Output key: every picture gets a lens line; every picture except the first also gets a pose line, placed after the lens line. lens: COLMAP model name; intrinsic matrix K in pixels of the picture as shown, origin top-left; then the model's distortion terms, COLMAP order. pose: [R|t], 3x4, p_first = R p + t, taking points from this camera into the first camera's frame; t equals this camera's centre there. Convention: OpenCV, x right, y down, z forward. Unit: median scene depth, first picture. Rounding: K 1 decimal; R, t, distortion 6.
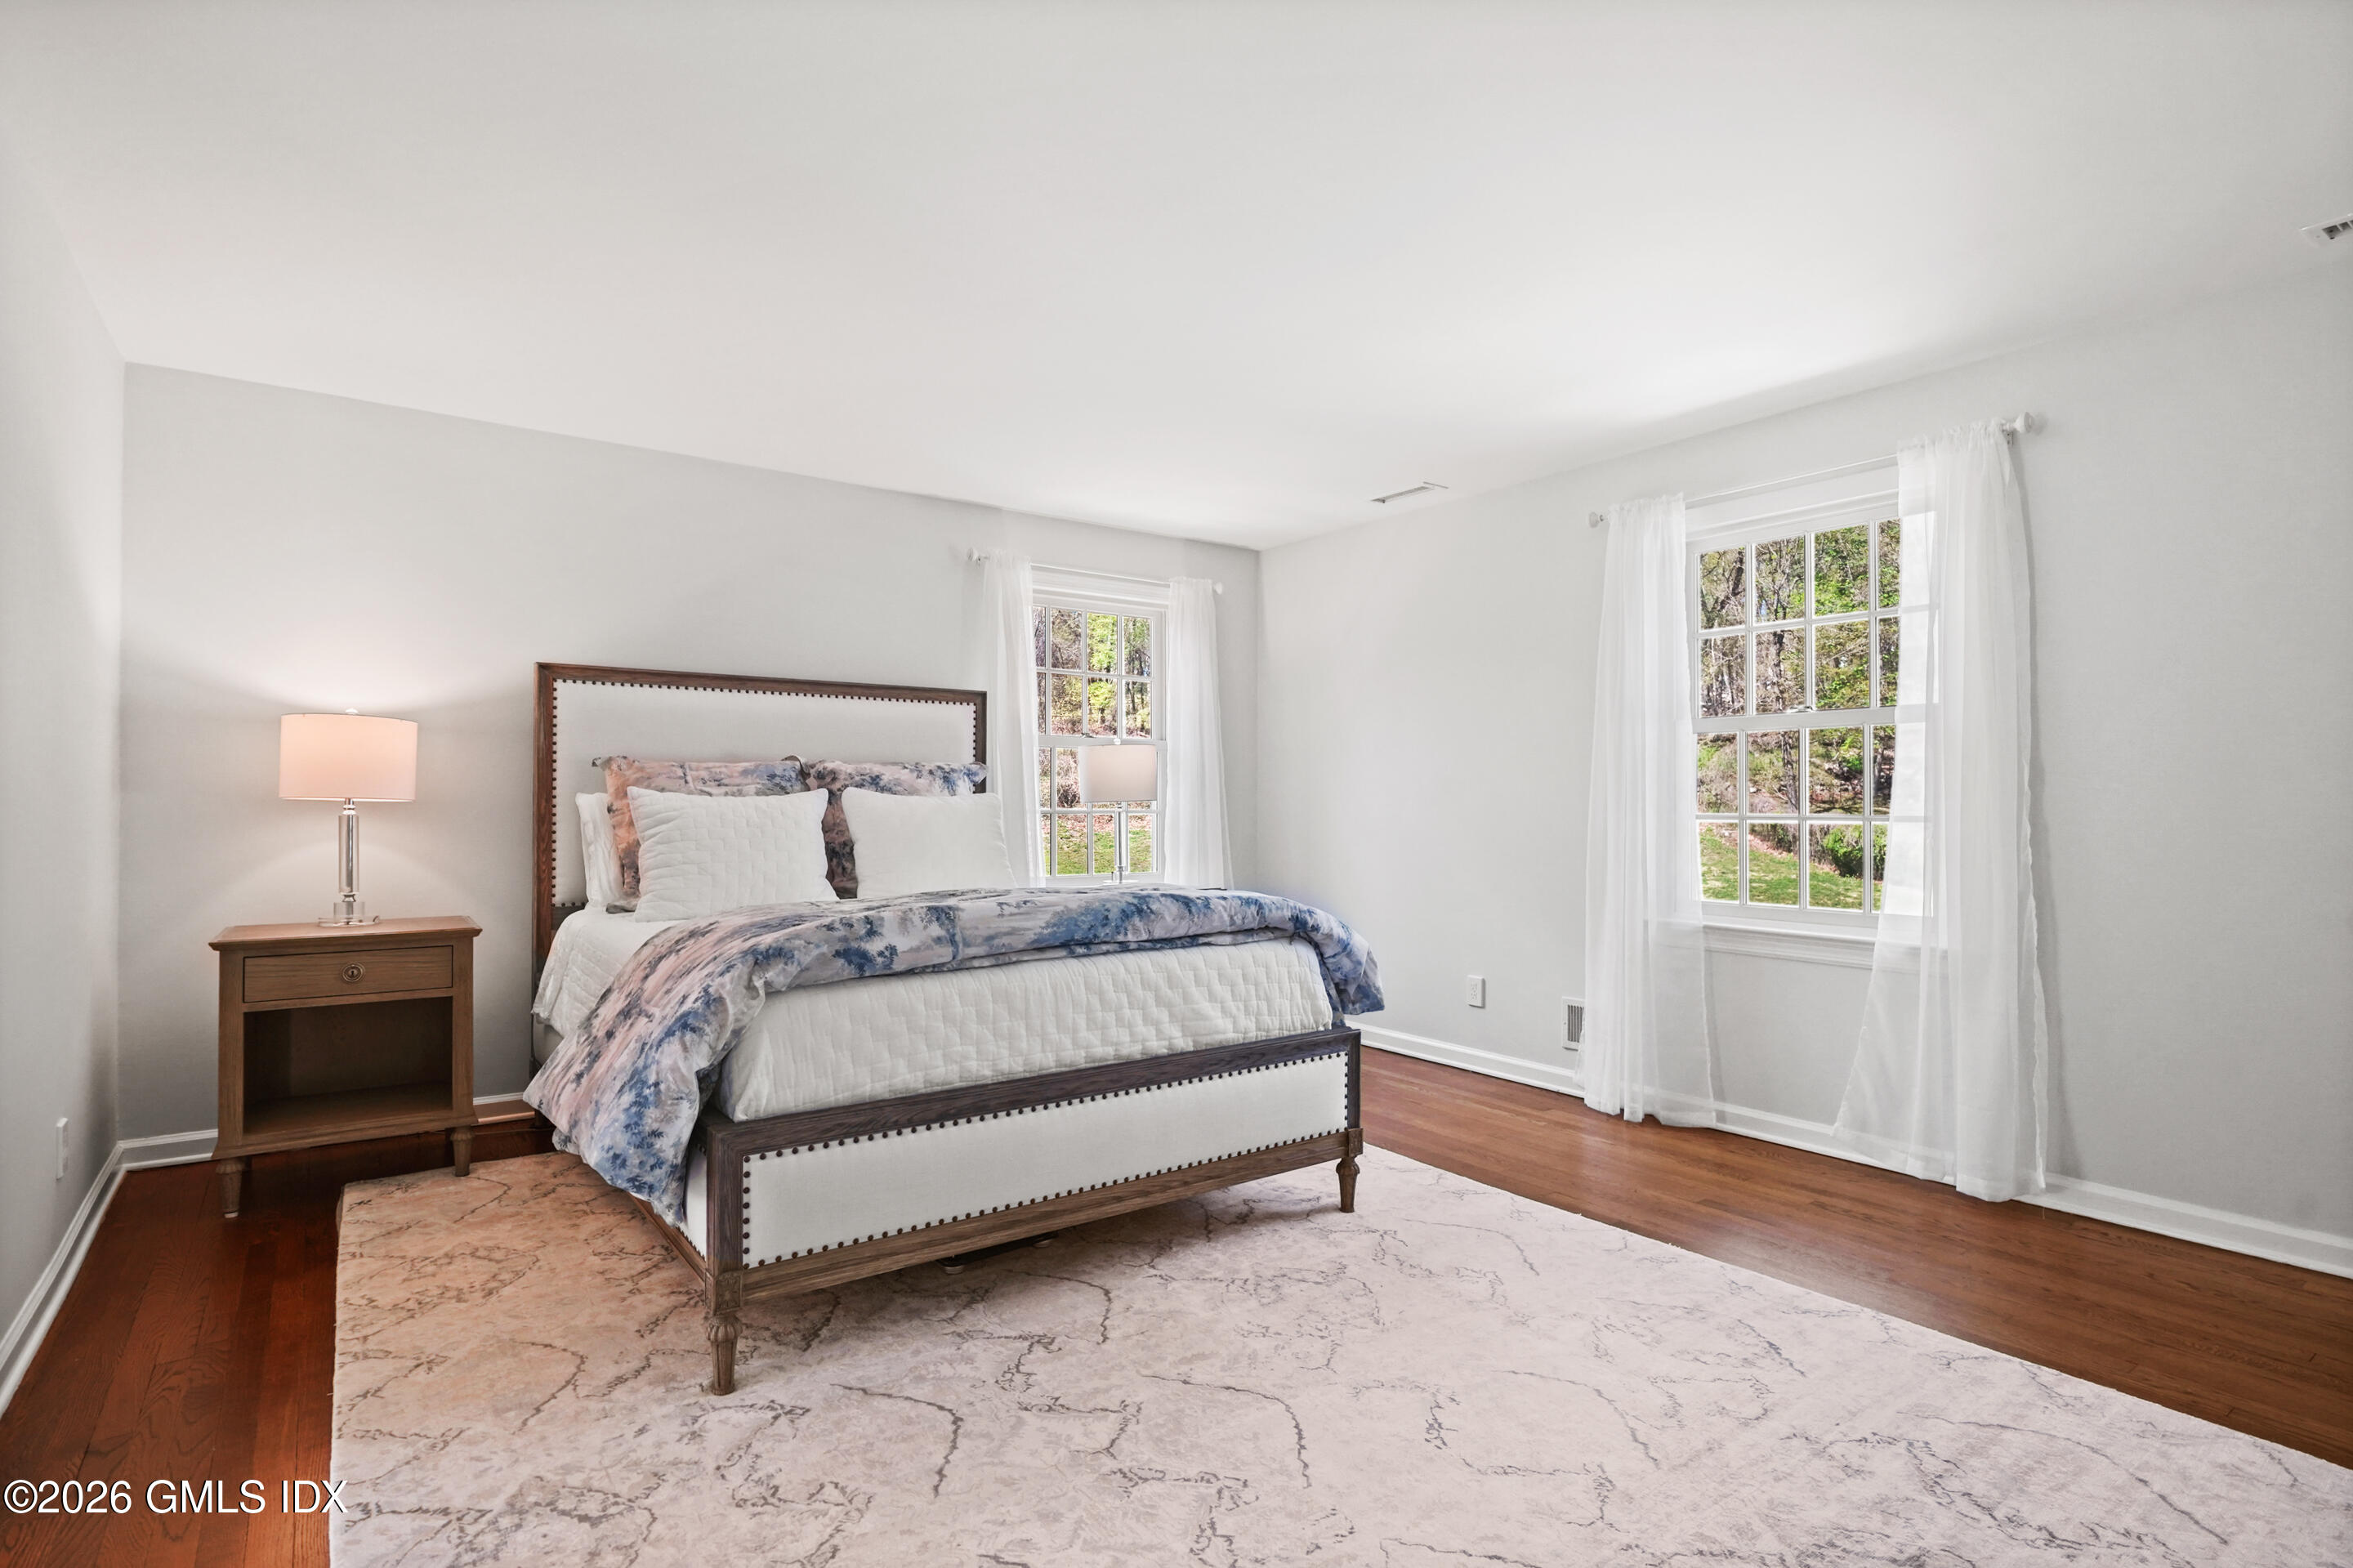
lens RADIAL K [[1162.1, 0, 1176.5], [0, 1162.1, 784.0], [0, 0, 1]] dist [0.003853, 0.000434]
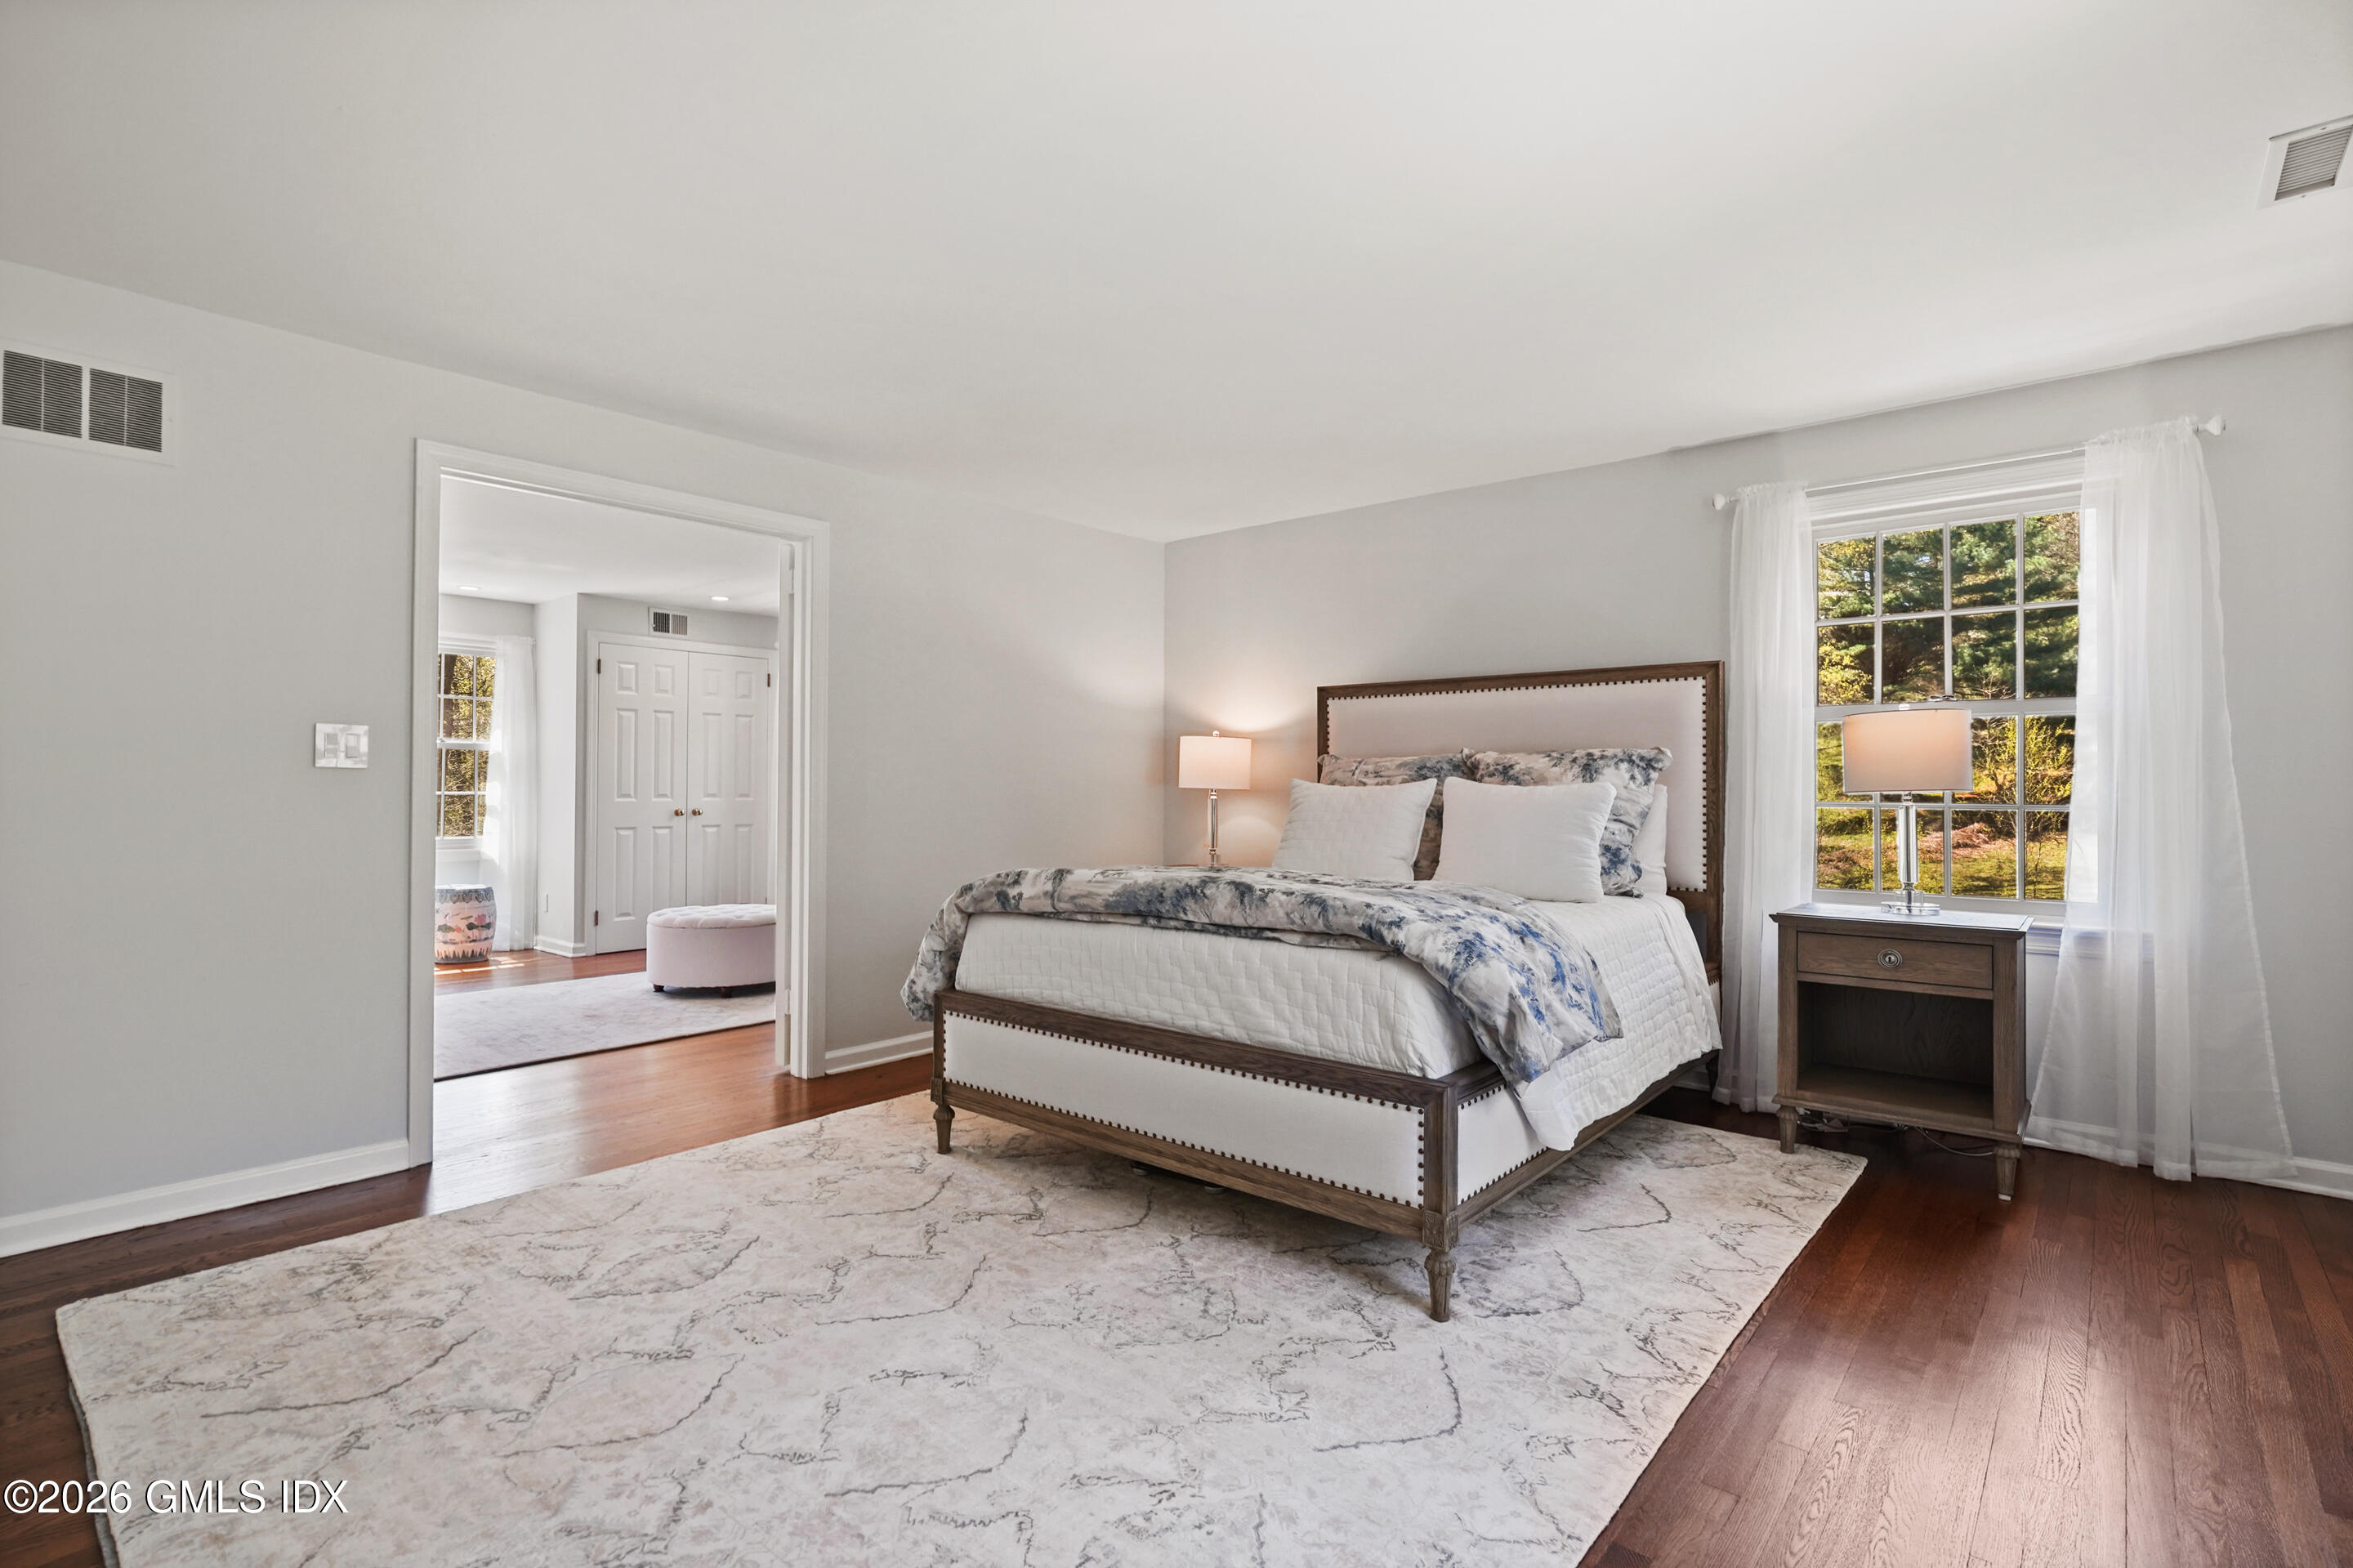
lens RADIAL K [[1123.1, 0, 1141.9], [0, 1123.1, 763.9], [0, 0, 1]] dist [0.003325, 0.001220]
pose [[0.221730, -0.022353, -0.974852, 0.955521], [0.012231, 0.999722, -0.020141, 0.011354], [0.975031, -0.007458, 0.221941, 0.728681]]
